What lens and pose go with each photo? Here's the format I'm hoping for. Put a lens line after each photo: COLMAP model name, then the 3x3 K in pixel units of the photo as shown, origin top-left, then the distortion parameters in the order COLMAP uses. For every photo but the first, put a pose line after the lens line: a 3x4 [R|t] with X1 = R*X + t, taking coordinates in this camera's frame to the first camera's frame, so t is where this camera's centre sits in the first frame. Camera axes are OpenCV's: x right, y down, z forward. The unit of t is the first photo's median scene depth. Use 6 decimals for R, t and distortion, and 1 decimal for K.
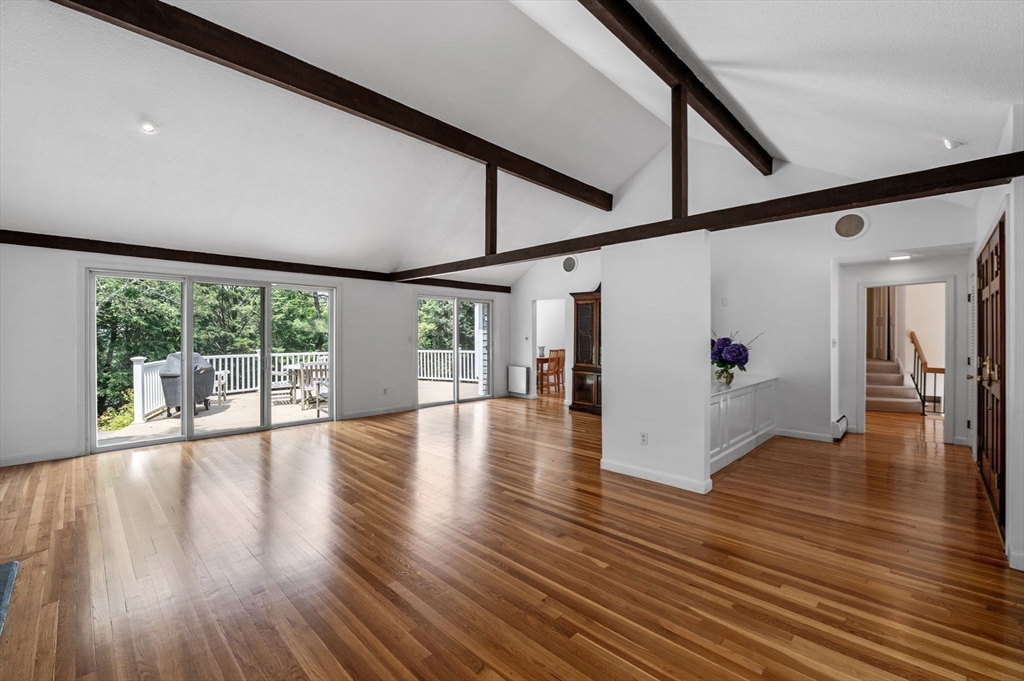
lens RADIAL K [[434.3, 0, 495.8], [0, 434.3, 333.9], [0, 0, 1]] dist [-0.001066, -0.000095]
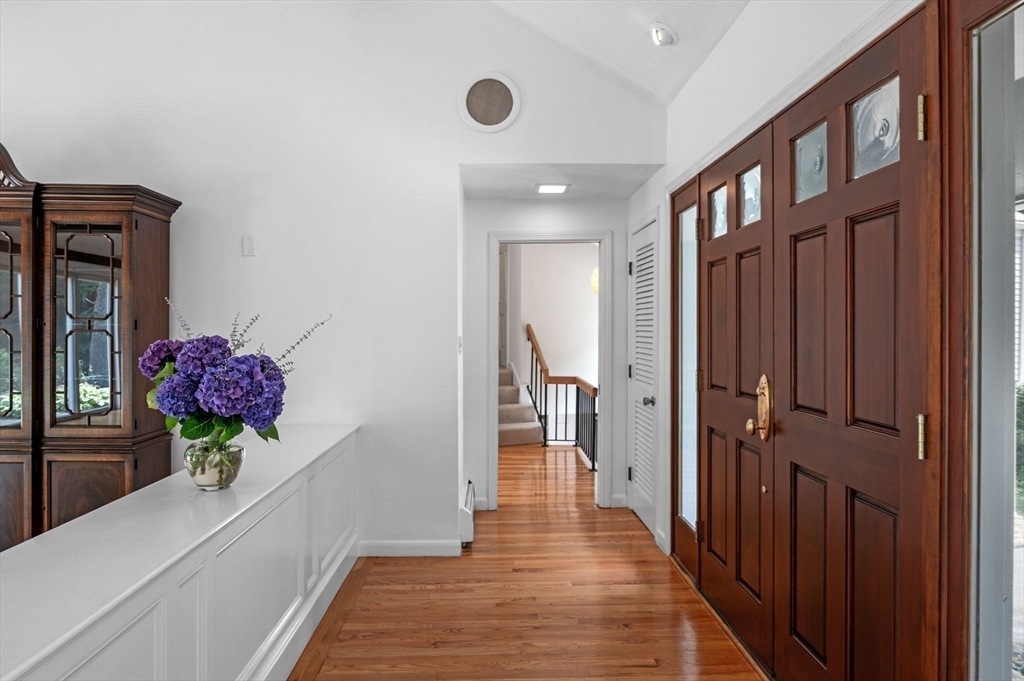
lens RADIAL K [[598.0, 0, 512.0], [0, 598.0, 340.5], [0, 0, 1]] dist [-0.001225, -0.000139]
pose [[0.674511, -0.013463, 0.738142, 0.316751], [-0.002215, 0.999792, 0.020258, 0.002446], [-0.738261, -0.015299, 0.674342, 0.496198]]
